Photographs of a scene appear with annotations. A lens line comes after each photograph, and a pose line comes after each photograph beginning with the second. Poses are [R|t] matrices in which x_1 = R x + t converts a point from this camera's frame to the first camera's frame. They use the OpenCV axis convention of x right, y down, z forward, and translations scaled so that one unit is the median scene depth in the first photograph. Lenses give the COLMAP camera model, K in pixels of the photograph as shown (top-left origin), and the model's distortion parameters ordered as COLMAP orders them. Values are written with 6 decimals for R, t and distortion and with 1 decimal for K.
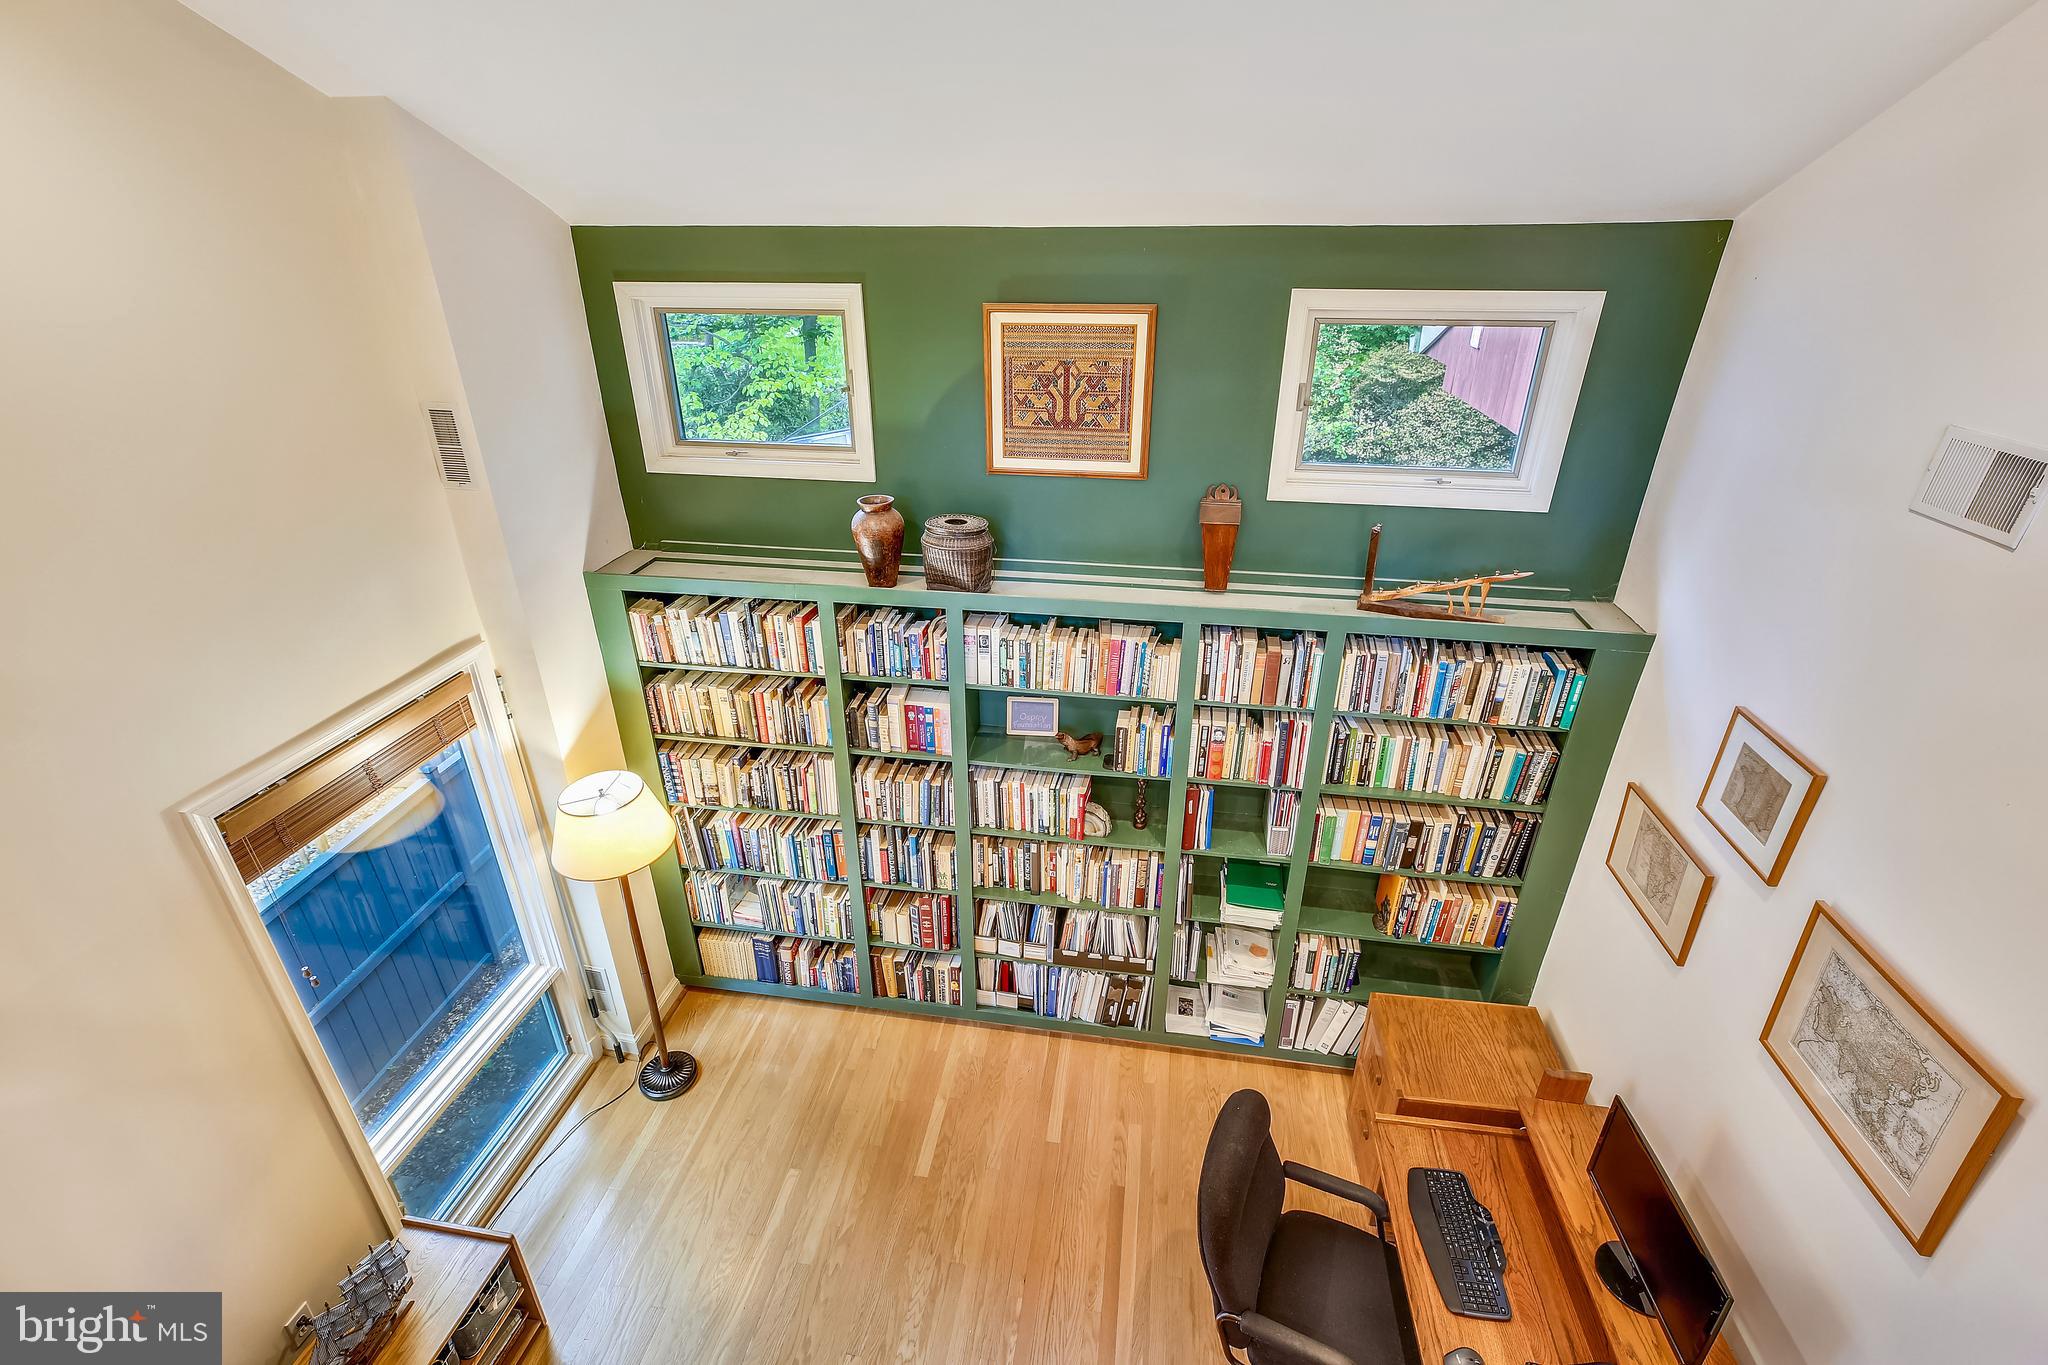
lens RADIAL K [[929.4, 0, 1020.5], [0, 929.4, 688.5], [0, 0, 1]] dist [-0.019205, 0.000640]
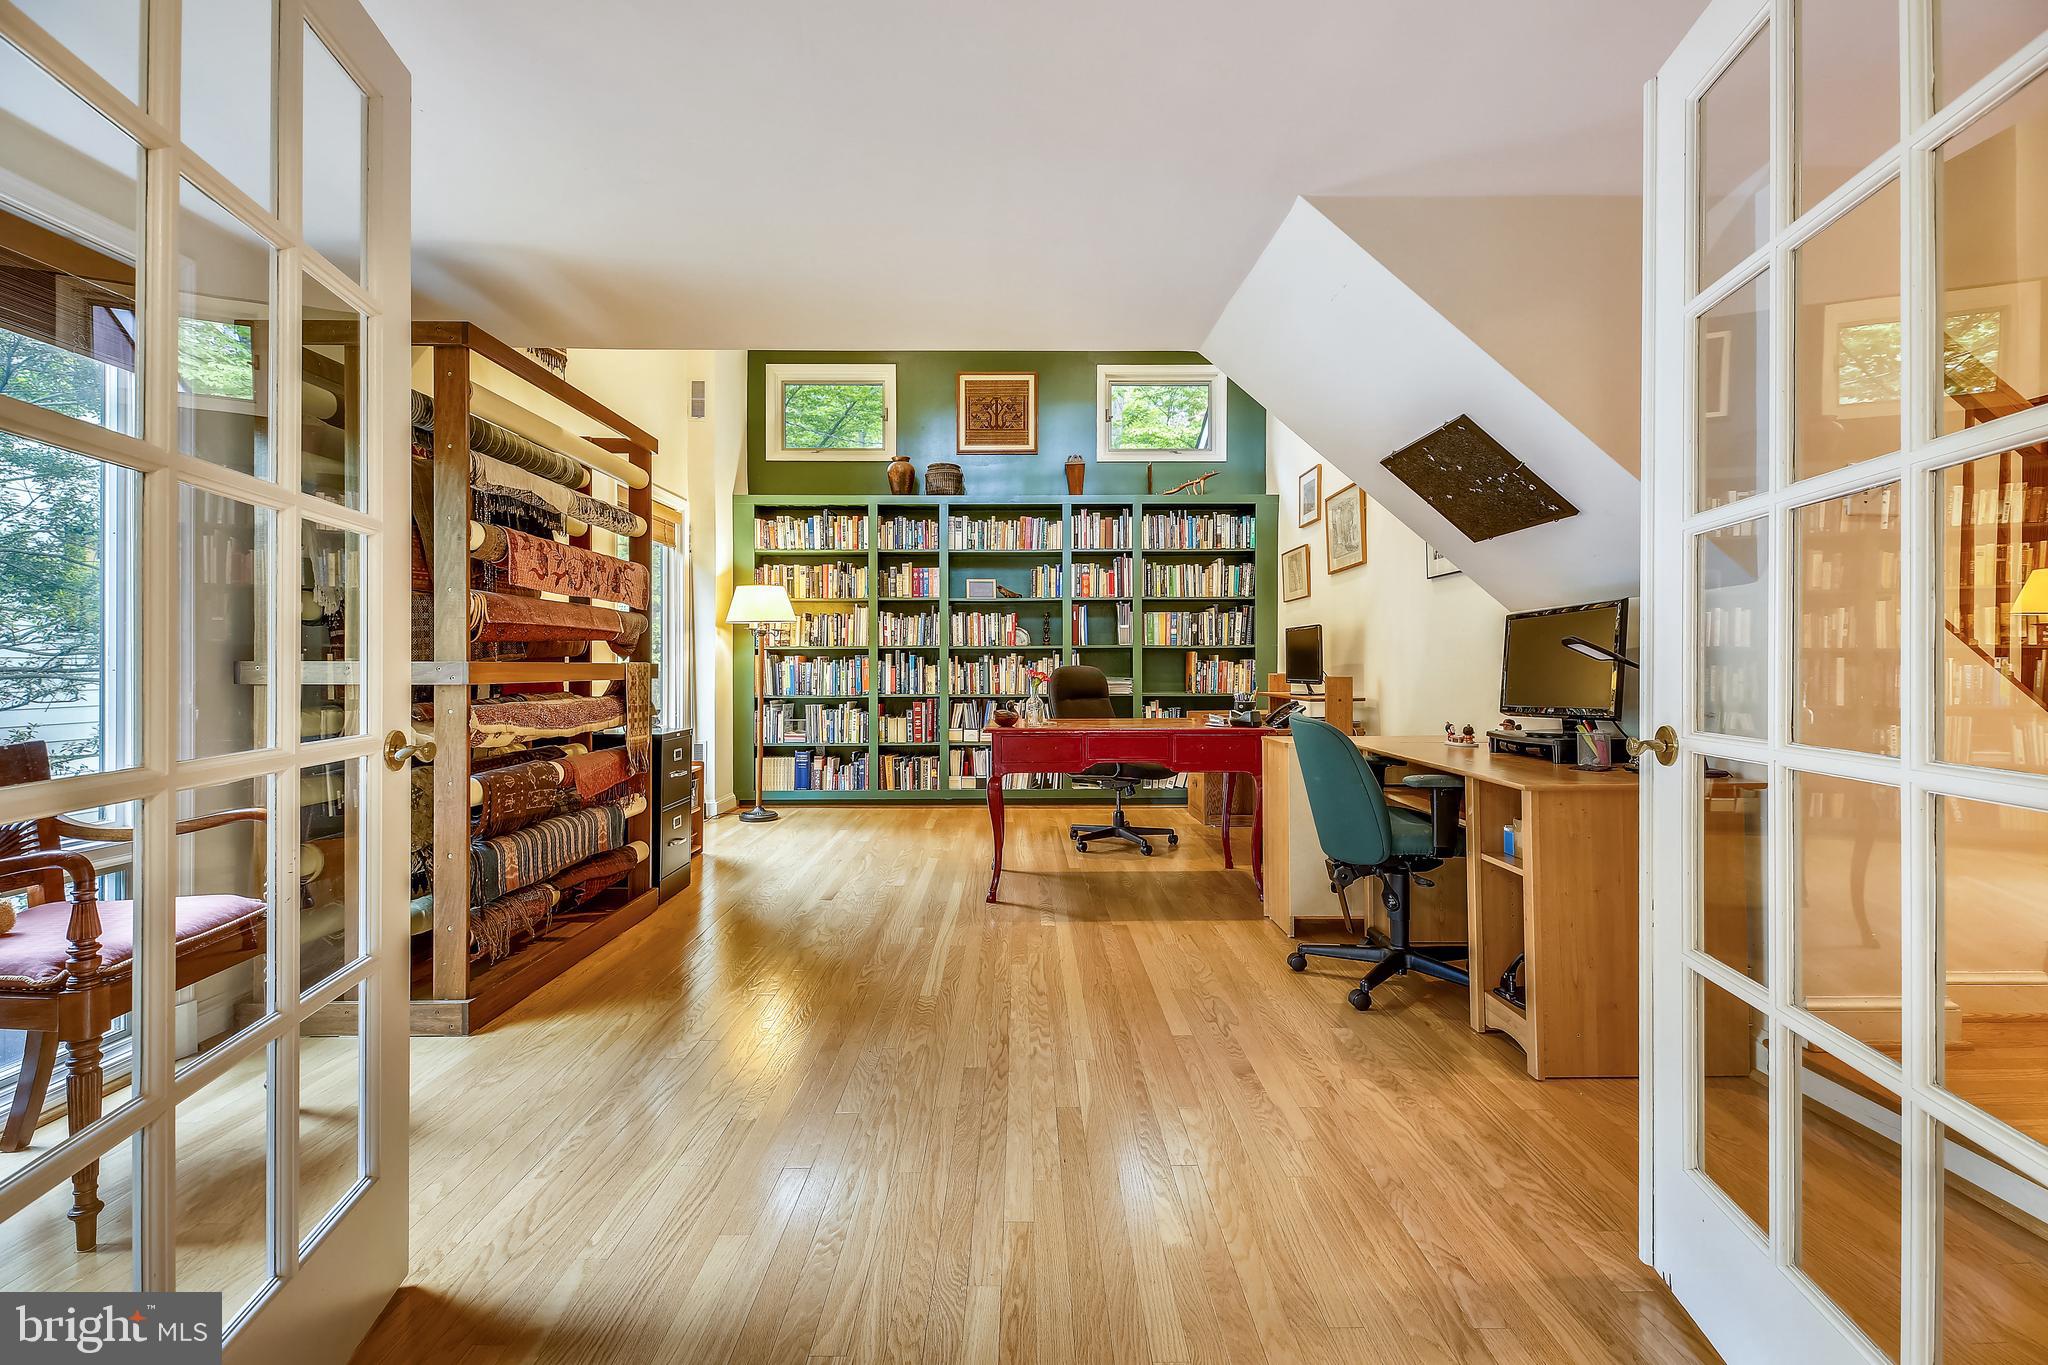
lens RADIAL K [[929.4, 0, 1025.5], [0, 929.4, 674.3], [0, 0, 1]] dist [-0.019205, 0.000640]
pose [[0.983813, 0.000900, 0.179194, -0.225753], [0.078459, 0.896880, -0.435260, 0.973176], [-0.161108, 0.442274, 0.882292, -0.504858]]
